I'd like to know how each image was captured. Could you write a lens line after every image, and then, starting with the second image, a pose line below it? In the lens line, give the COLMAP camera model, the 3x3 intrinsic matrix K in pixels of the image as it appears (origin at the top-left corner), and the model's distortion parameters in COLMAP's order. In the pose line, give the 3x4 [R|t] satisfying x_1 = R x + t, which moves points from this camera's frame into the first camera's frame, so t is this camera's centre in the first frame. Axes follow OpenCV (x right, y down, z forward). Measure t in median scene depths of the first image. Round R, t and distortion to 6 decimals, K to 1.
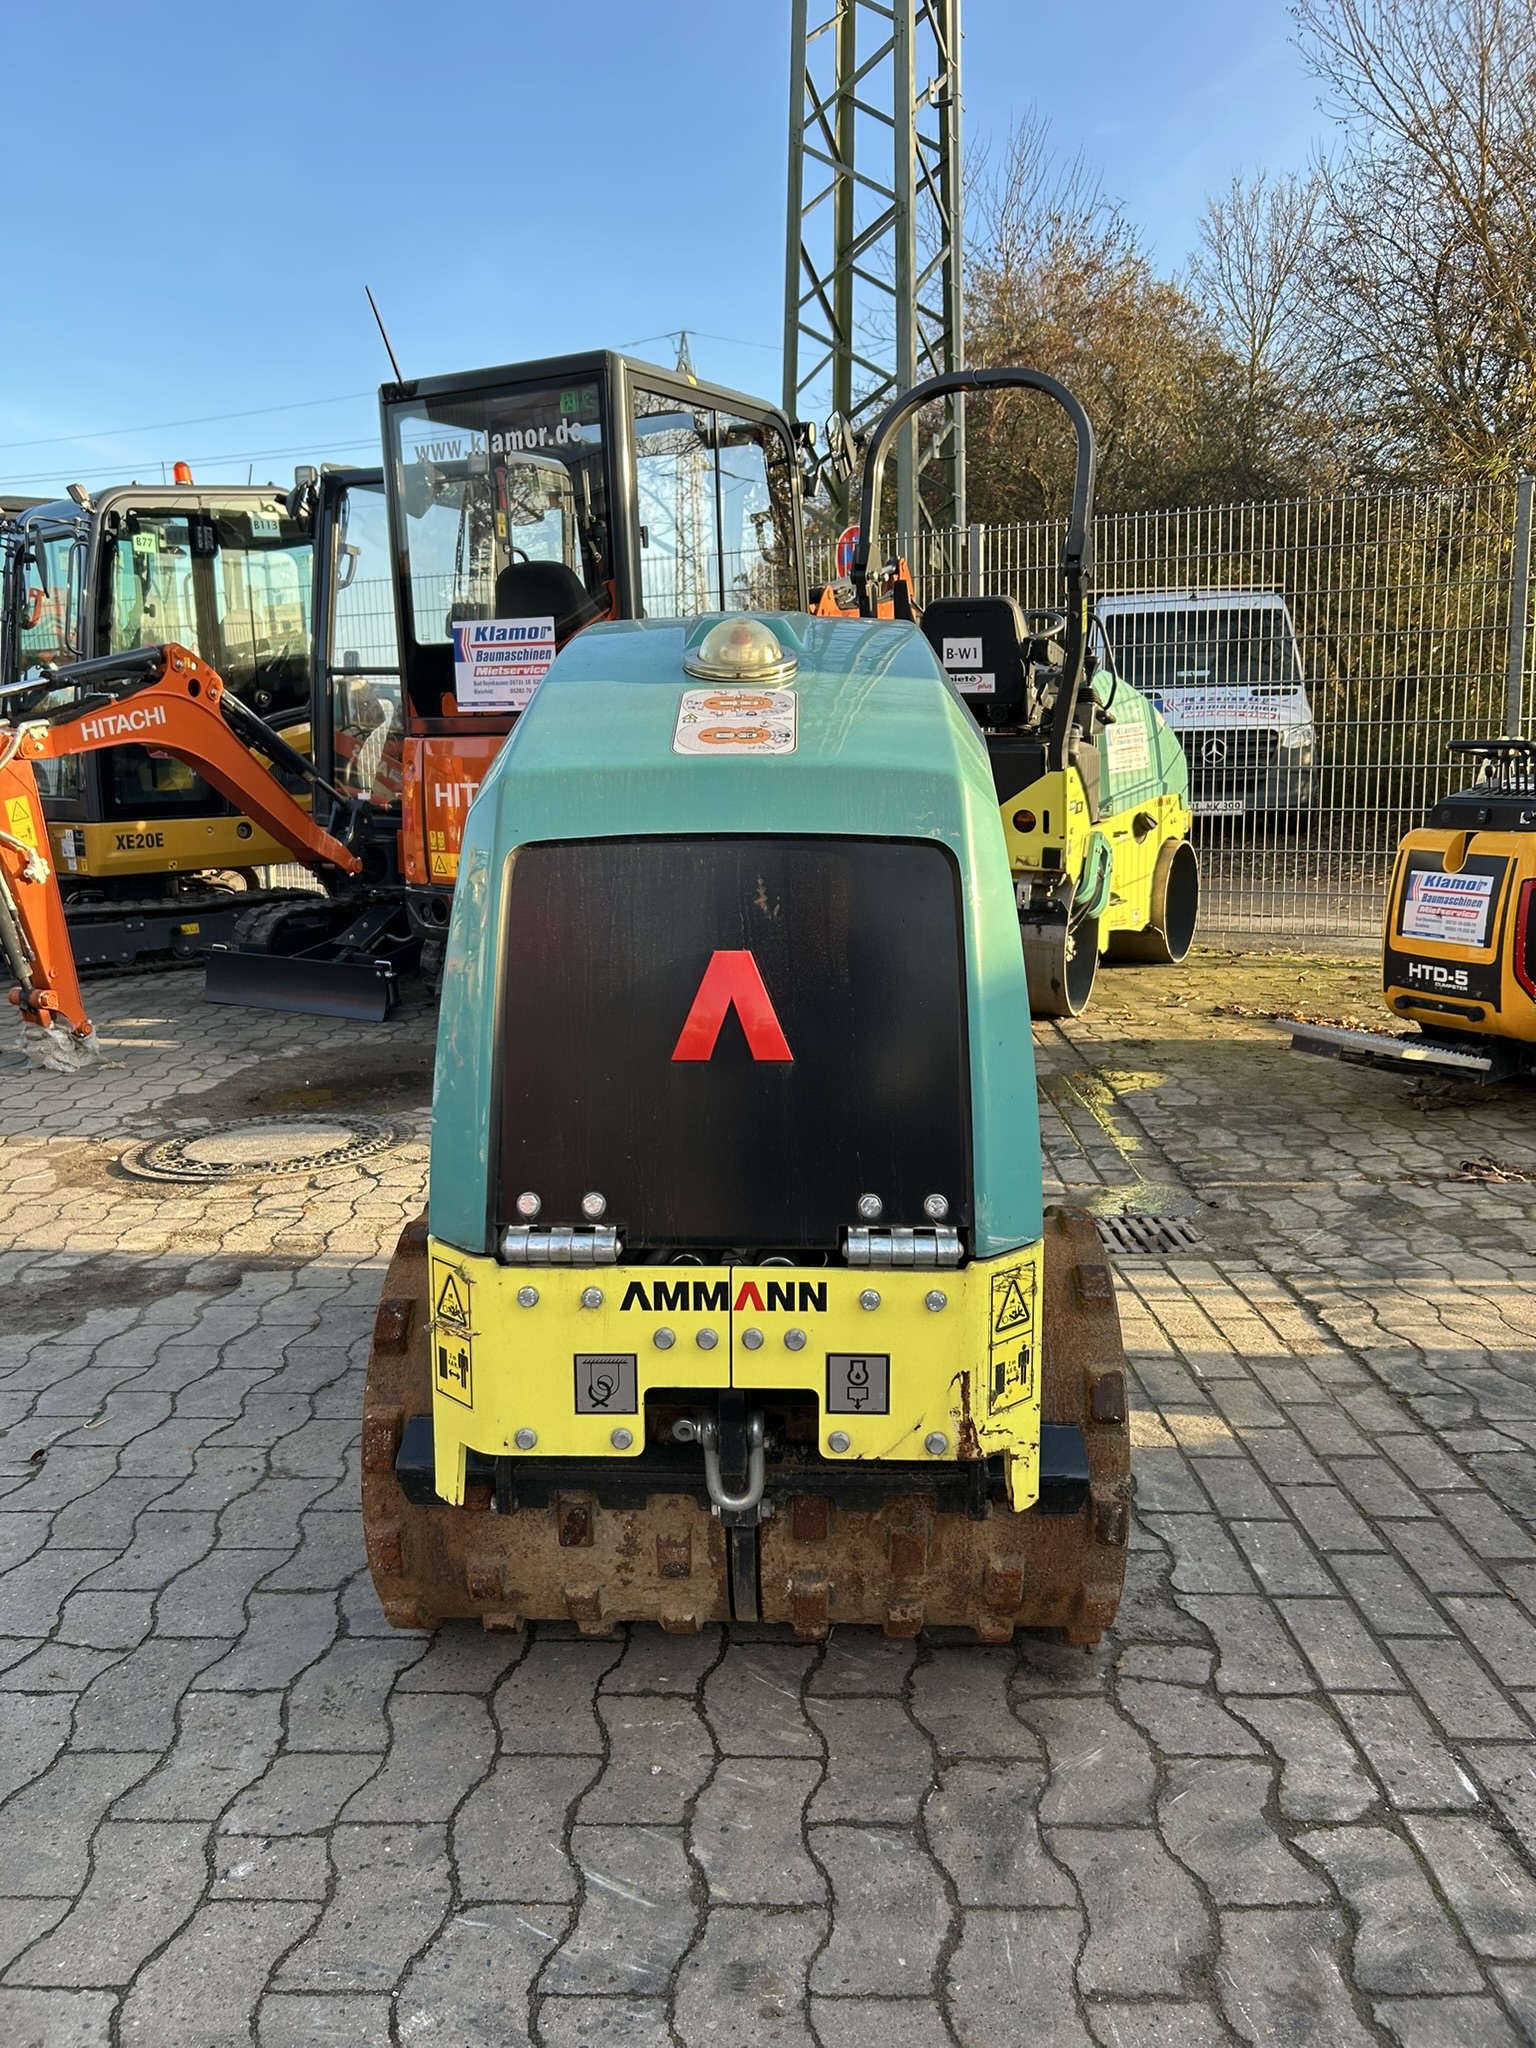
lens RADIAL K [[1601.2, 0, 753.2], [0, 1601.2, 1014.1], [0, 0, 1]] dist [0.033993, -0.041122]
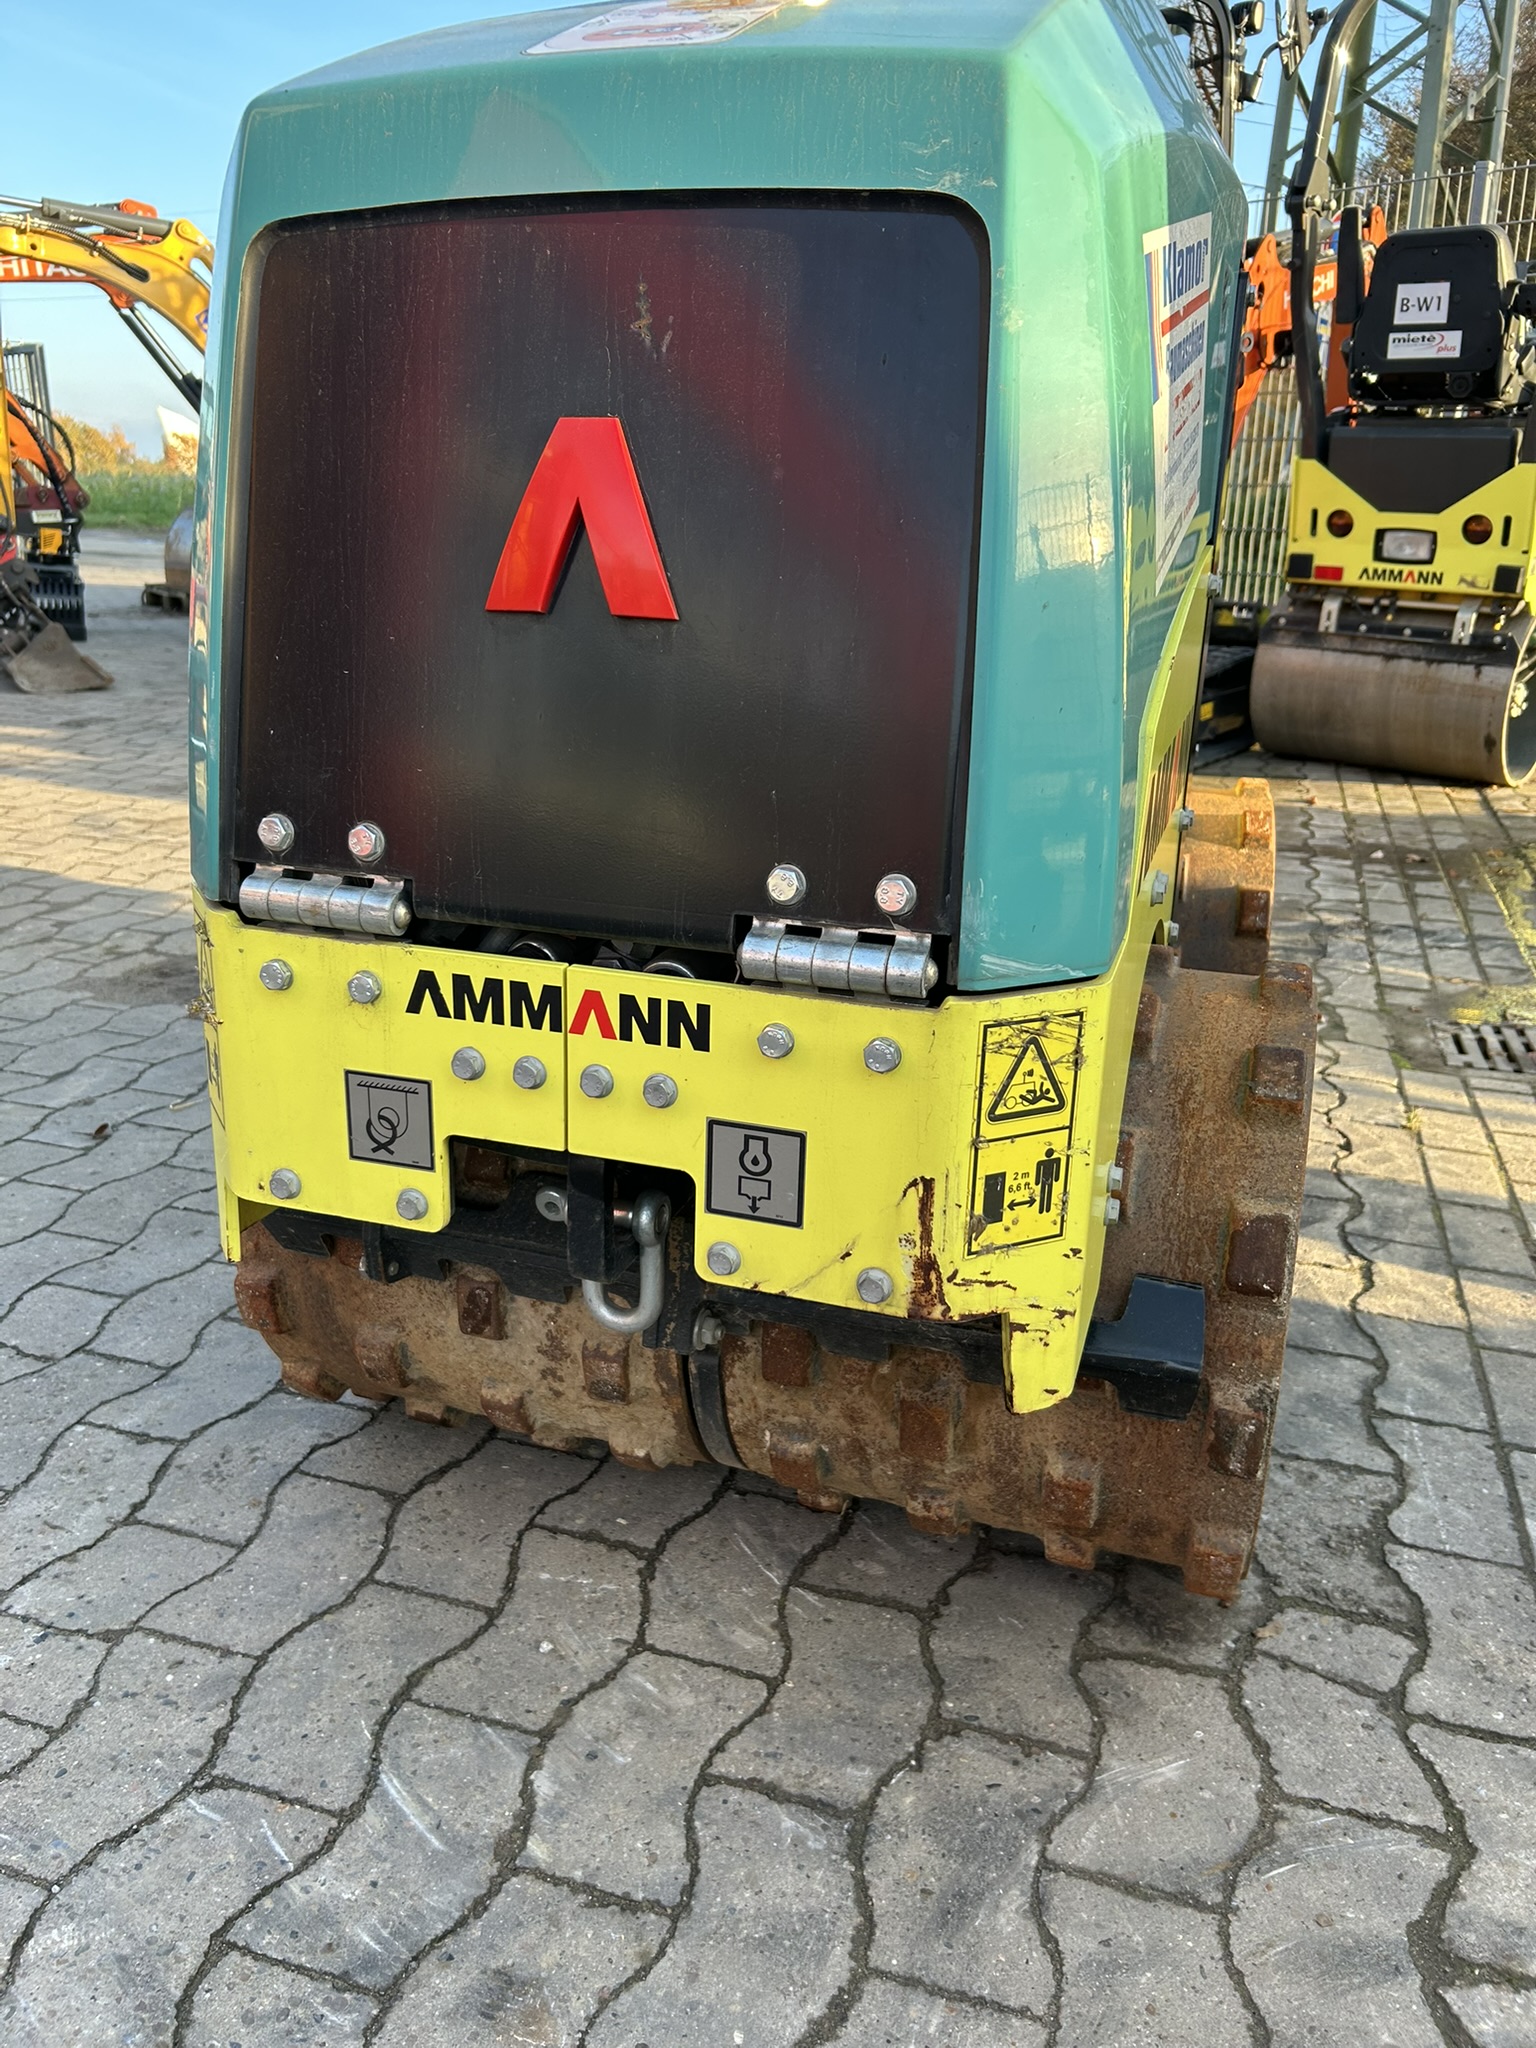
lens RADIAL K [[1601.2, 0, 720.8], [0, 1601.2, 1021.9], [0, 0, 1]] dist [0.033993, -0.041122]
pose [[0.956803, 0.114607, -0.267197, 0.182988], [-0.073370, 0.984463, 0.159532, 0.067223], [0.281329, -0.133037, 0.950345, 0.370193]]
